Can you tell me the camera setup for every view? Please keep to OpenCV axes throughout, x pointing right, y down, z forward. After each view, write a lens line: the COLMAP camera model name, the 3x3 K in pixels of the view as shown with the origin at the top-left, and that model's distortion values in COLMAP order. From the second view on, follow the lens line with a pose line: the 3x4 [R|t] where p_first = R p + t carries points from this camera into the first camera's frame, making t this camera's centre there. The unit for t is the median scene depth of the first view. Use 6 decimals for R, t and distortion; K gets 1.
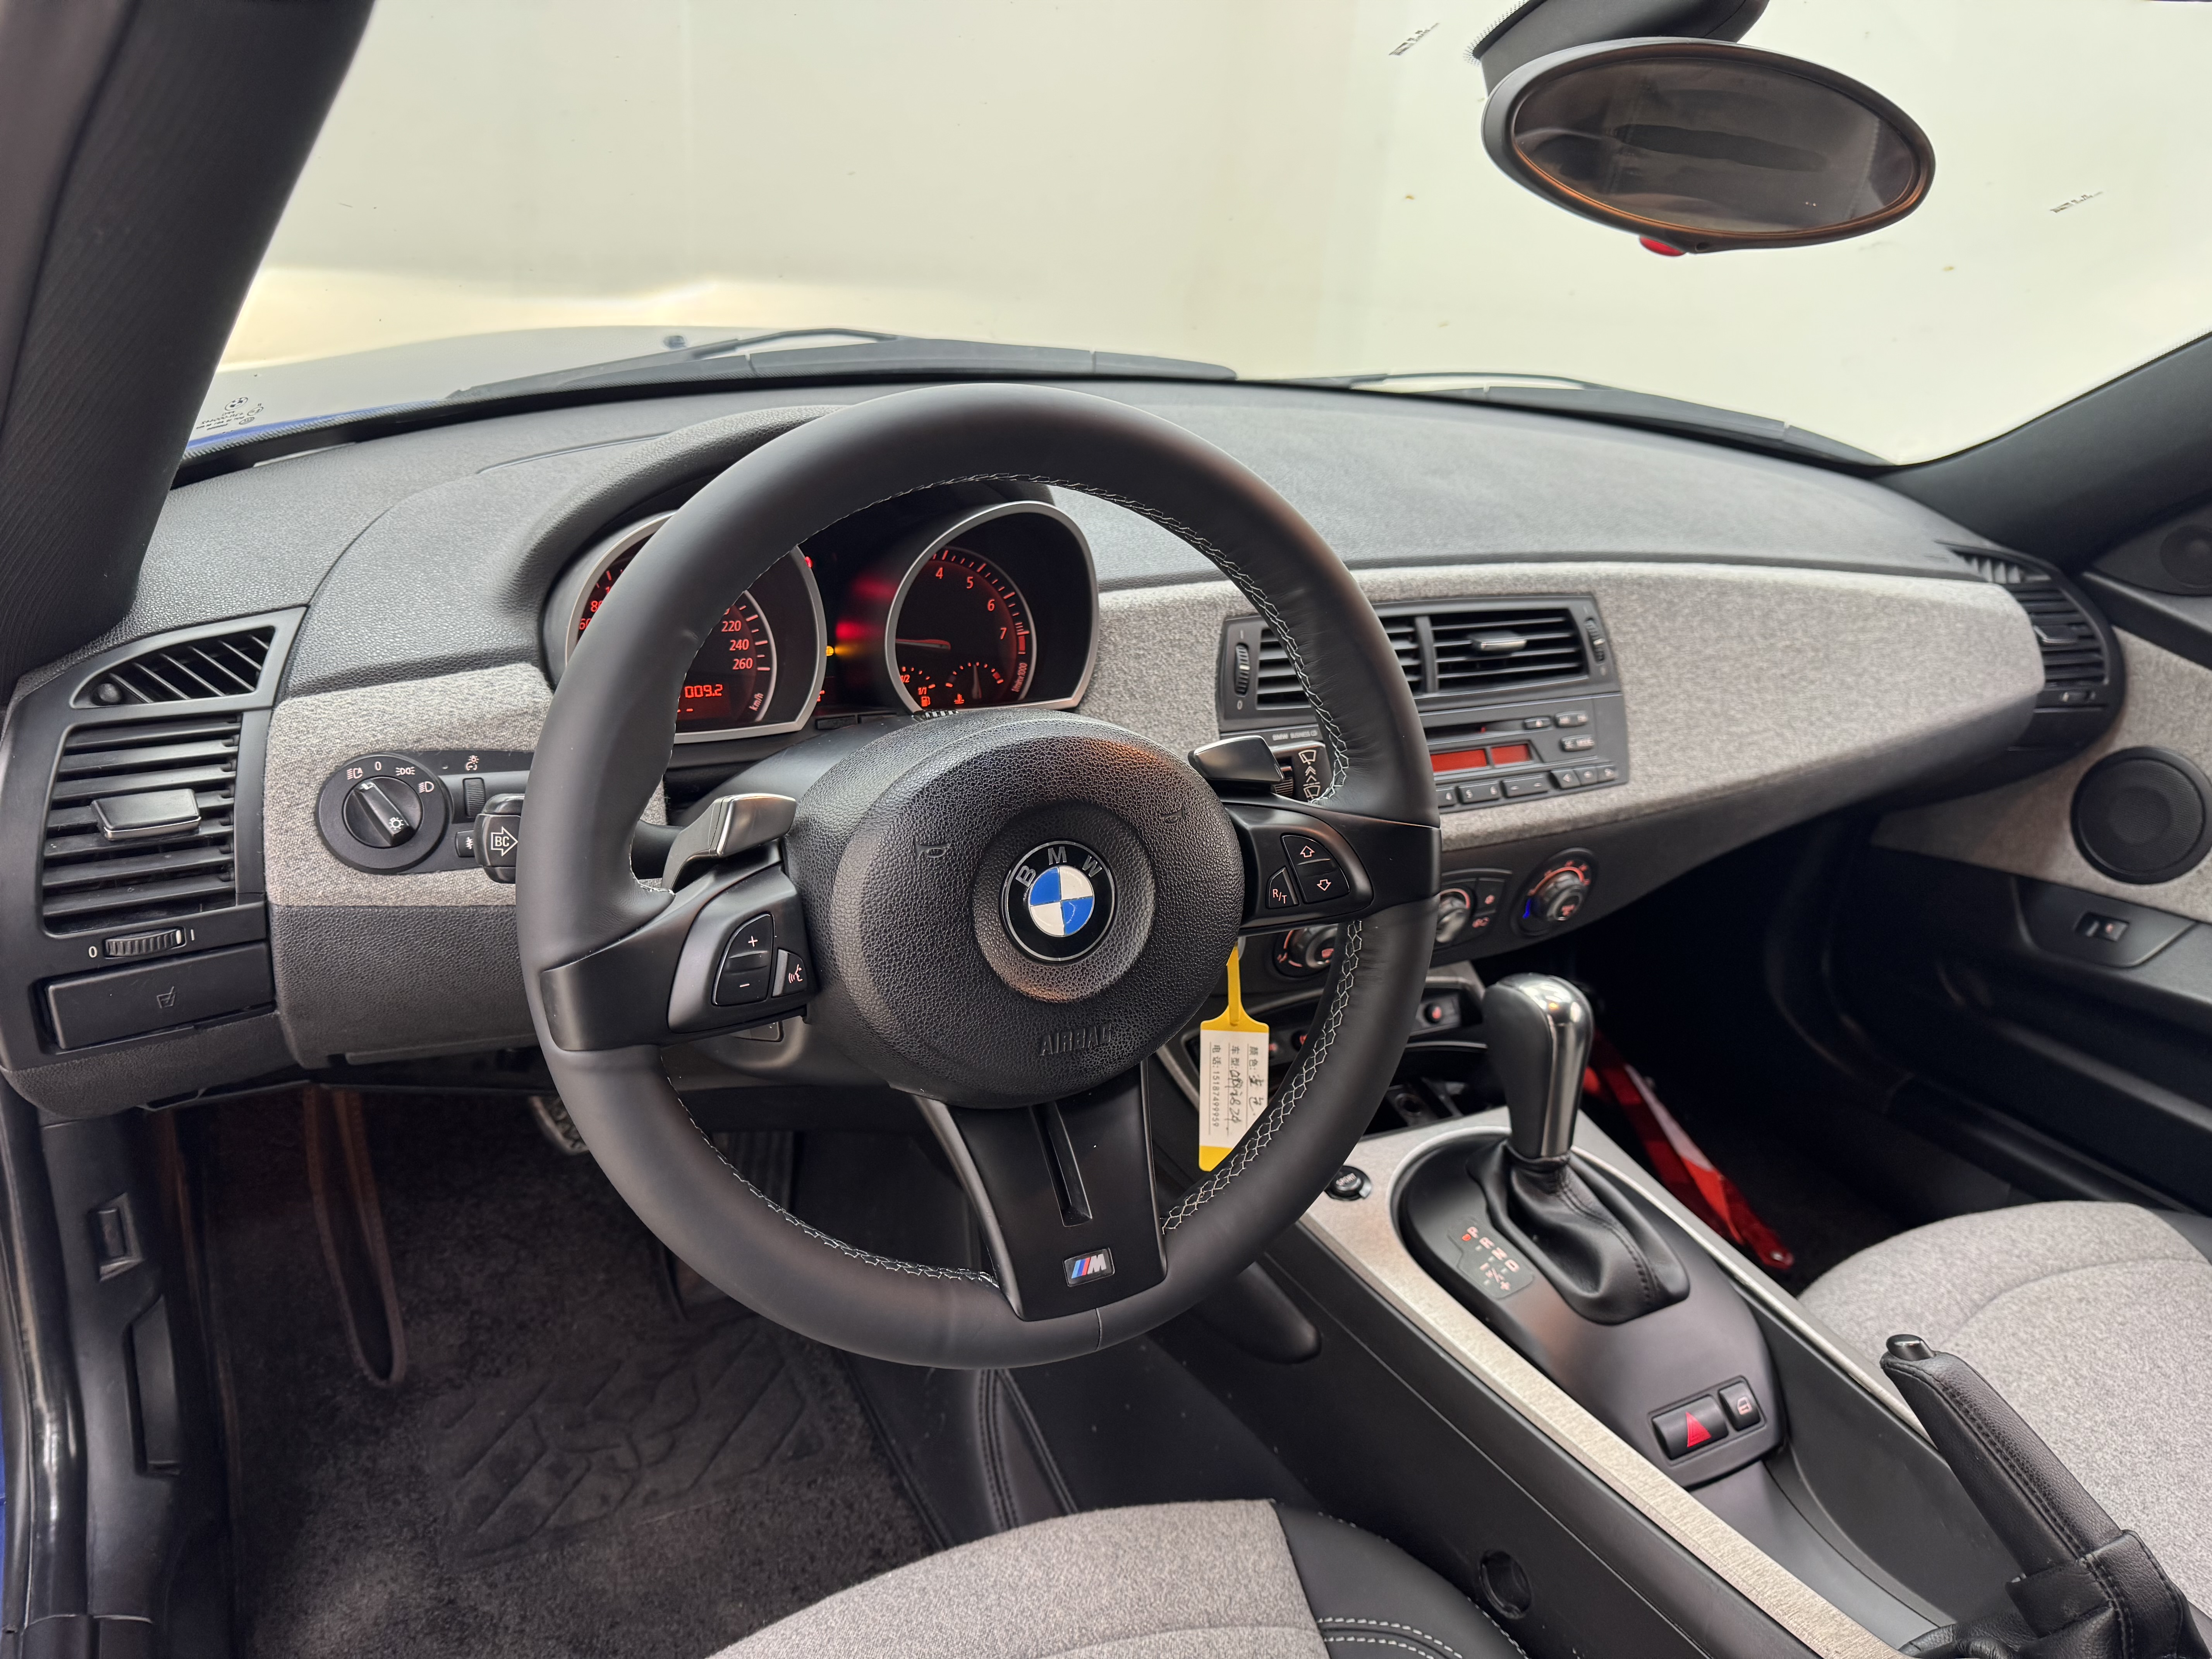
lens RADIAL K [[1592.6, 0, 1092.9], [0, 1592.6, 844.1], [0, 0, 1]] dist [0.068686, -0.112480]
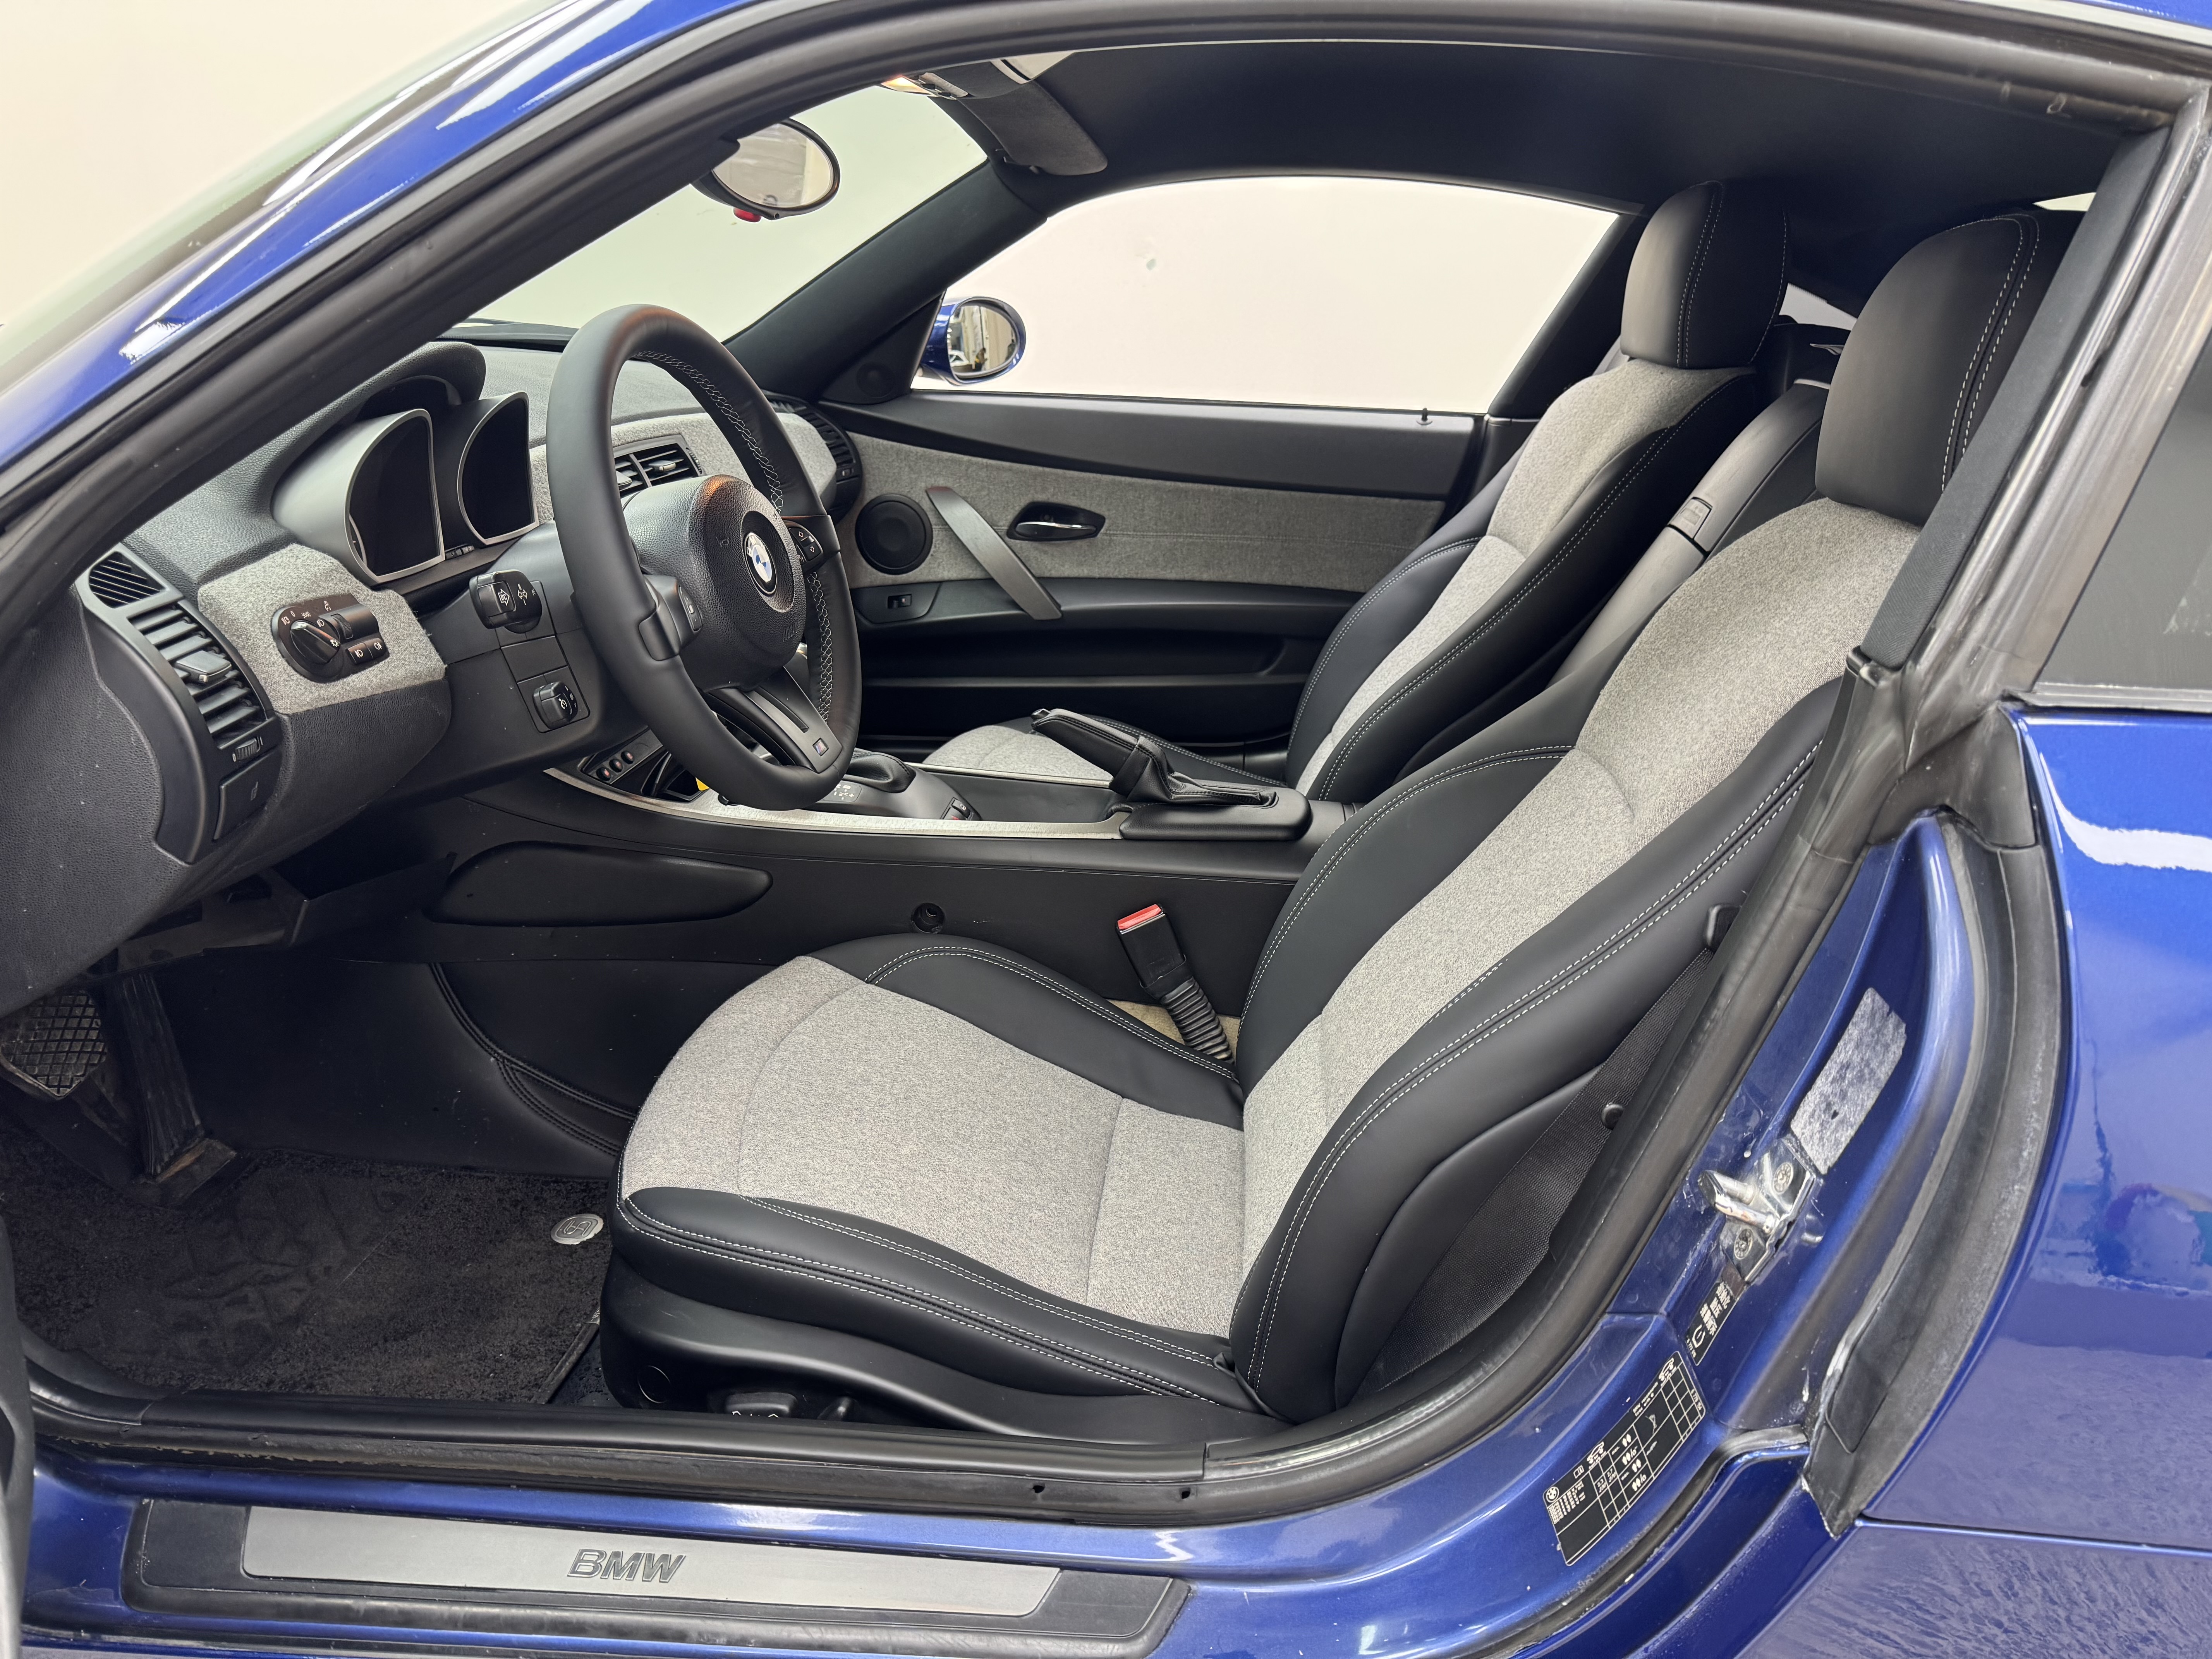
lens RADIAL K [[1529.2, 0, 1114.0], [0, 1529.2, 827.6], [0, 0, 1]] dist [0.064818, -0.093115]
pose [[0.576598, -0.341392, 0.742284, -0.844578], [0.323680, 0.929629, 0.176125, 0.094423], [-0.750177, 0.138709, 0.646524, -0.326030]]
